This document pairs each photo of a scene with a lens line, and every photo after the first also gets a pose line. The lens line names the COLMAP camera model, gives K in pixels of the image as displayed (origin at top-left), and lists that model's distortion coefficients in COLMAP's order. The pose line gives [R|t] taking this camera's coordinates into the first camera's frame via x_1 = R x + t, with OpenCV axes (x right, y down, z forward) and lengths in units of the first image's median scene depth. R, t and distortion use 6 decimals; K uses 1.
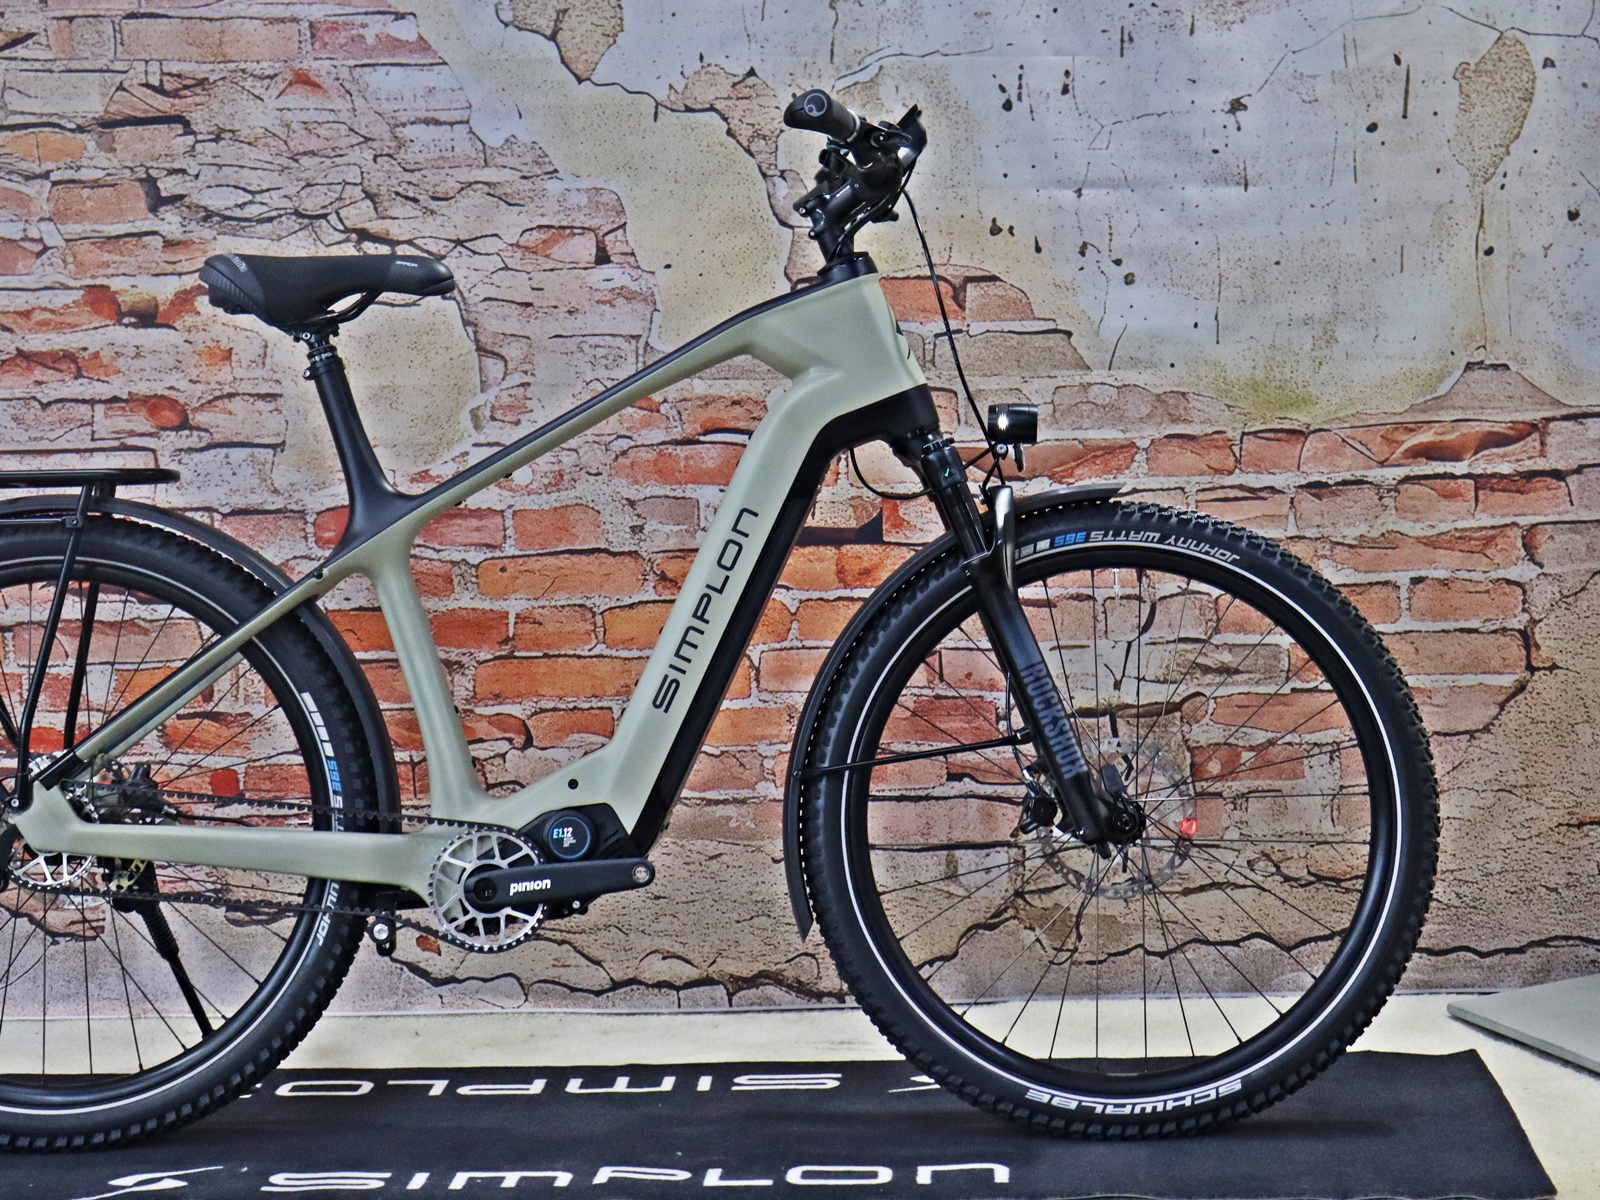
lens RADIAL K [[3476.1, 0, 859.8], [0, 3476.1, 527.4], [0, 0, 1]] dist [0.141164, 0.000000]
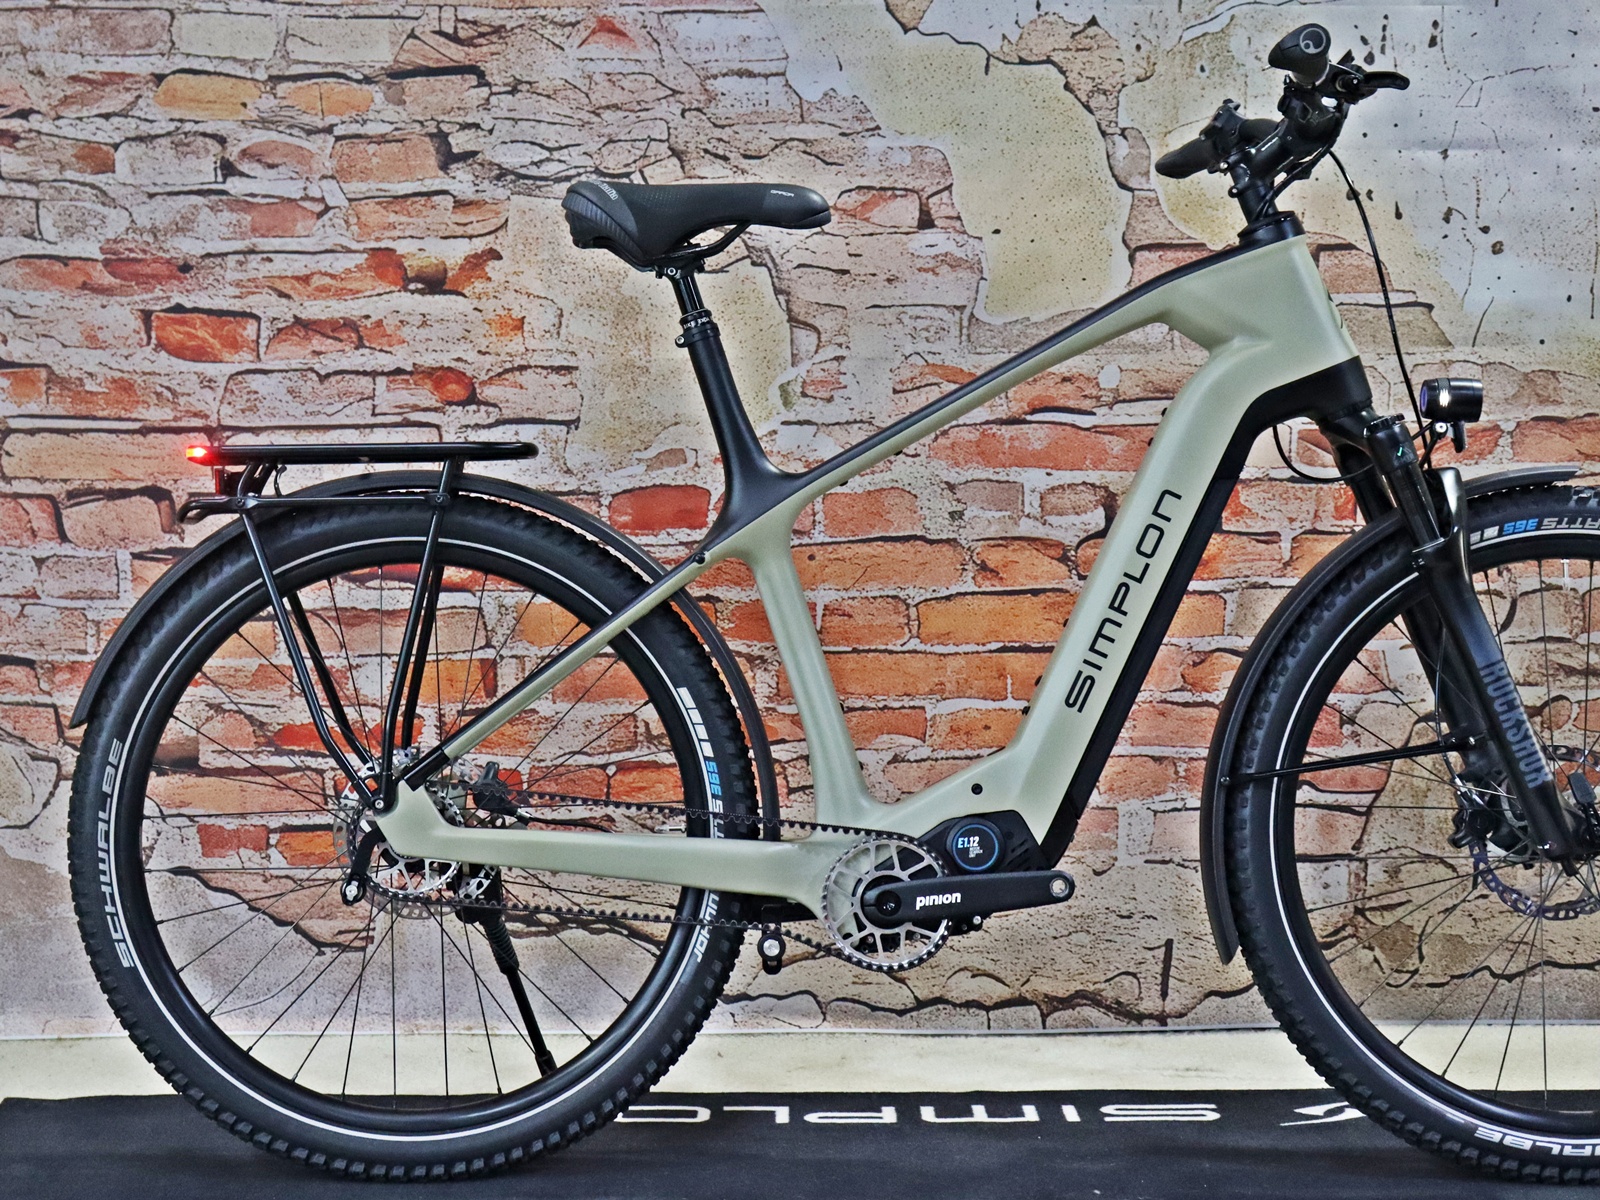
lens RADIAL K [[3476.1, 0, 703.1], [0, 3476.1, 569.9], [0, 0, 1]] dist [0.141164, 0.000000]
pose [[0.999754, 0.007154, 0.020974, -0.151227], [-0.007382, 0.999914, 0.010838, 0.005547], [-0.020894, -0.010990, 0.999721, 0.072552]]
